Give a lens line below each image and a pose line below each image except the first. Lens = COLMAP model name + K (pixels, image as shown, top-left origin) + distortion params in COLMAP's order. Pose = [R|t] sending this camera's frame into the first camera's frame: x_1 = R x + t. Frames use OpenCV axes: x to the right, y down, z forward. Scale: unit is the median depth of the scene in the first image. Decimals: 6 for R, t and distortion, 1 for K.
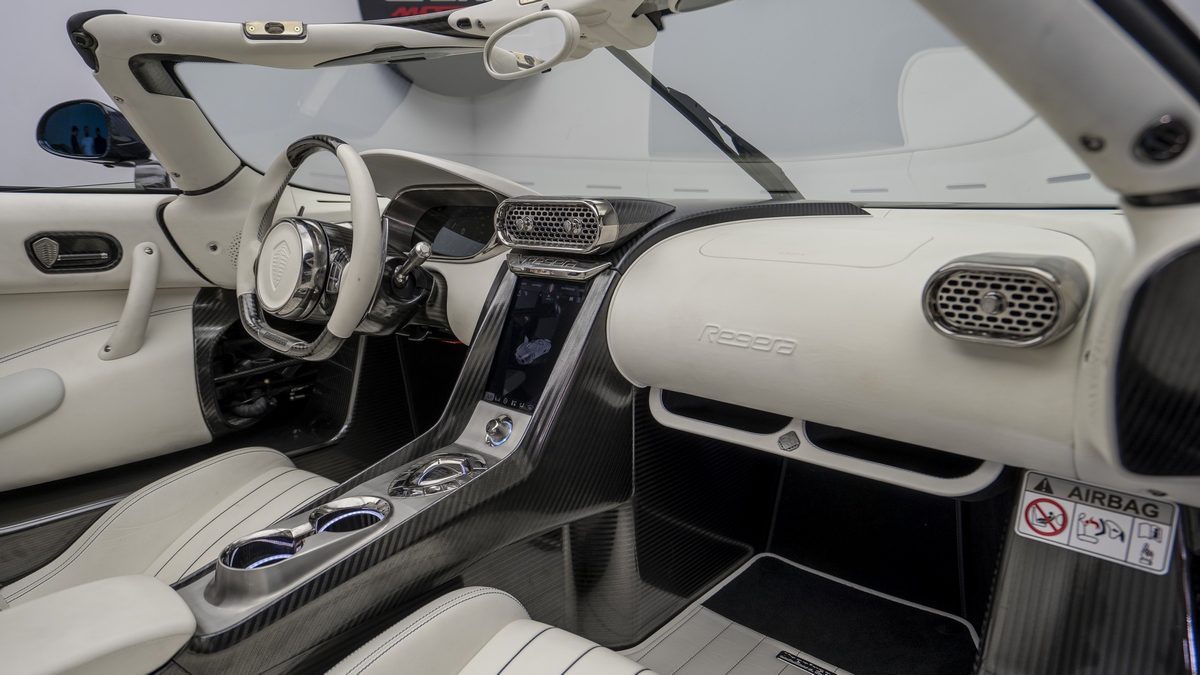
lens RADIAL K [[729.0, 0, 596.4], [0, 729.0, 342.2], [0, 0, 1]] dist [-0.006611, -0.000328]
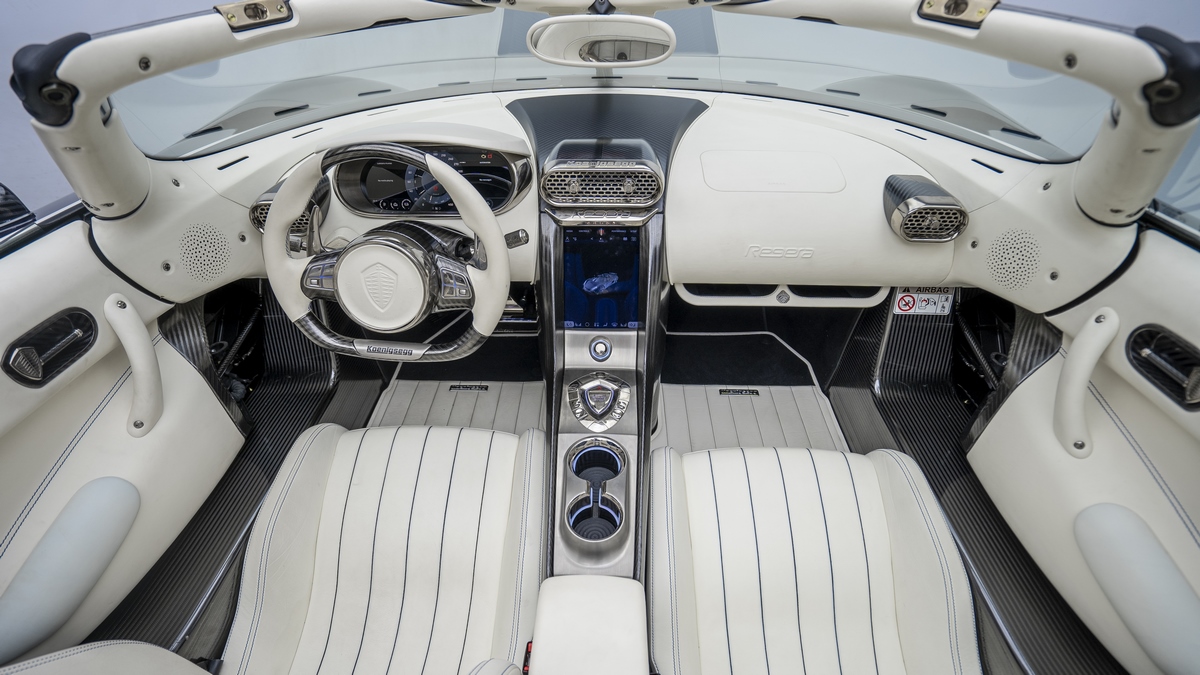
lens RADIAL K [[576.9, 0, 602.9], [0, 576.9, 357.9], [0, 0, 1]] dist [-0.065386, 0.024459]
pose [[0.766342, -0.405159, 0.498564, -0.773456], [0.135426, 0.860499, 0.491123, -0.450646], [-0.627997, -0.308849, 0.714305, 0.257868]]
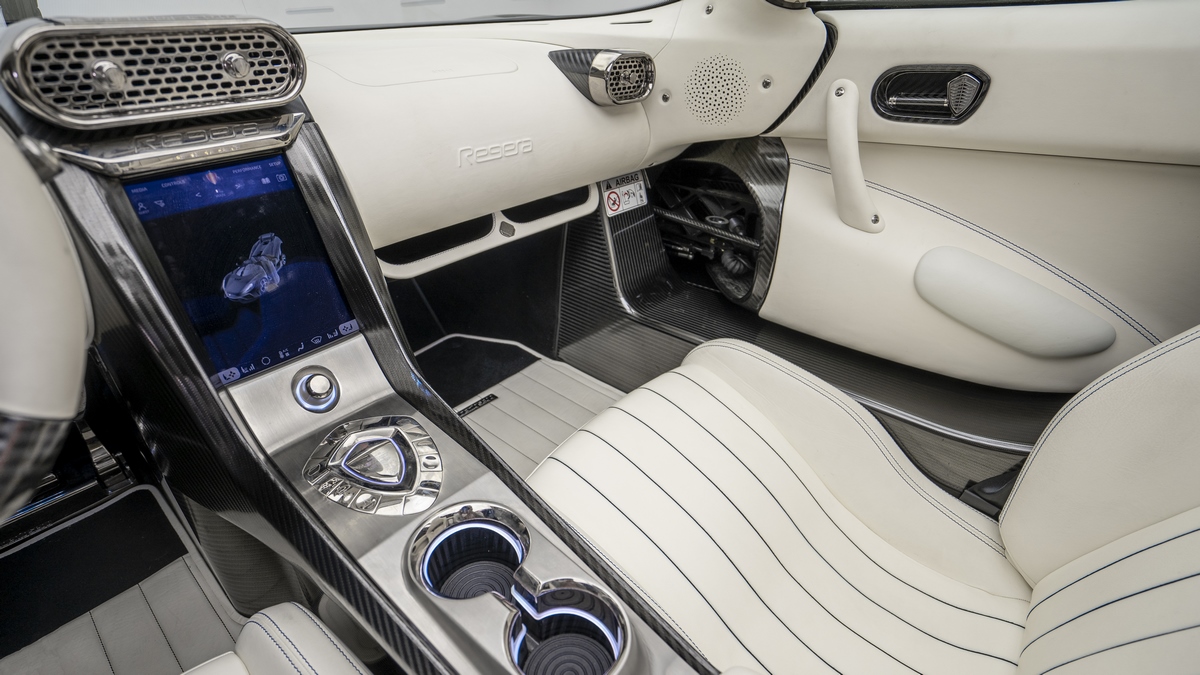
lens RADIAL K [[576.9, 0, 602.9], [0, 576.9, 357.9], [0, 0, 1]] dist [-0.065386, 0.024459]
pose [[-0.014563, -0.518752, 0.854801, -0.679452], [0.209161, 0.834398, 0.509933, -0.144773], [-0.977773, 0.186217, 0.096352, 0.773002]]
